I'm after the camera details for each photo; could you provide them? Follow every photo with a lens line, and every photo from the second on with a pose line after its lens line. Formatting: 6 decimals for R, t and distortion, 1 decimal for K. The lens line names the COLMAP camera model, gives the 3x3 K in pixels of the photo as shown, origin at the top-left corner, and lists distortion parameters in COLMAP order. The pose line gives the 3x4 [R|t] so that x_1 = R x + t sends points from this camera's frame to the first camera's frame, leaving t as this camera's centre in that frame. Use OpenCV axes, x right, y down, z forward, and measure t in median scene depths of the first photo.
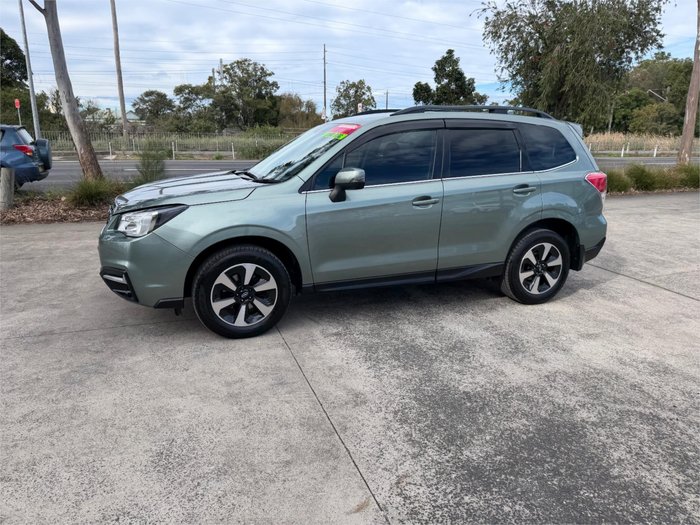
lens RADIAL K [[495.7, 0, 345.1], [0, 495.7, 257.2], [0, 0, 1]] dist [0.024723, -0.036929]
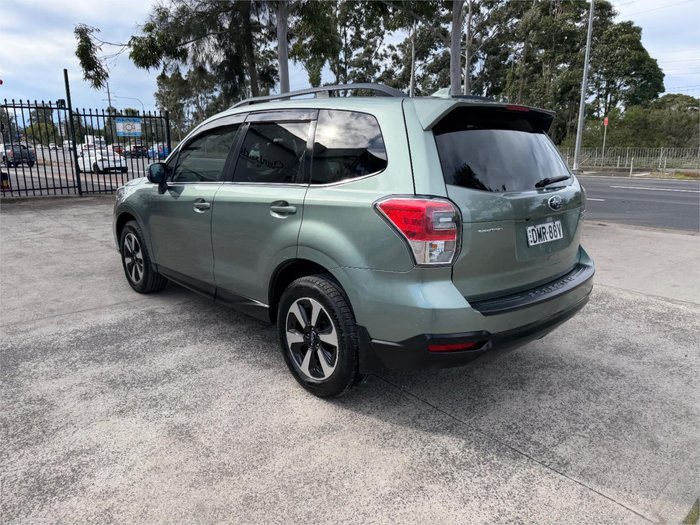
lens RADIAL K [[495.7, 0, 344.7], [0, 495.7, 257.2], [0, 0, 1]] dist [0.024723, -0.036929]
pose [[0.371522, 0.188783, -0.909028, 1.182322], [-0.221364, 0.968883, 0.110741, -0.192289], [0.901648, 0.160083, 0.401751, 0.950134]]
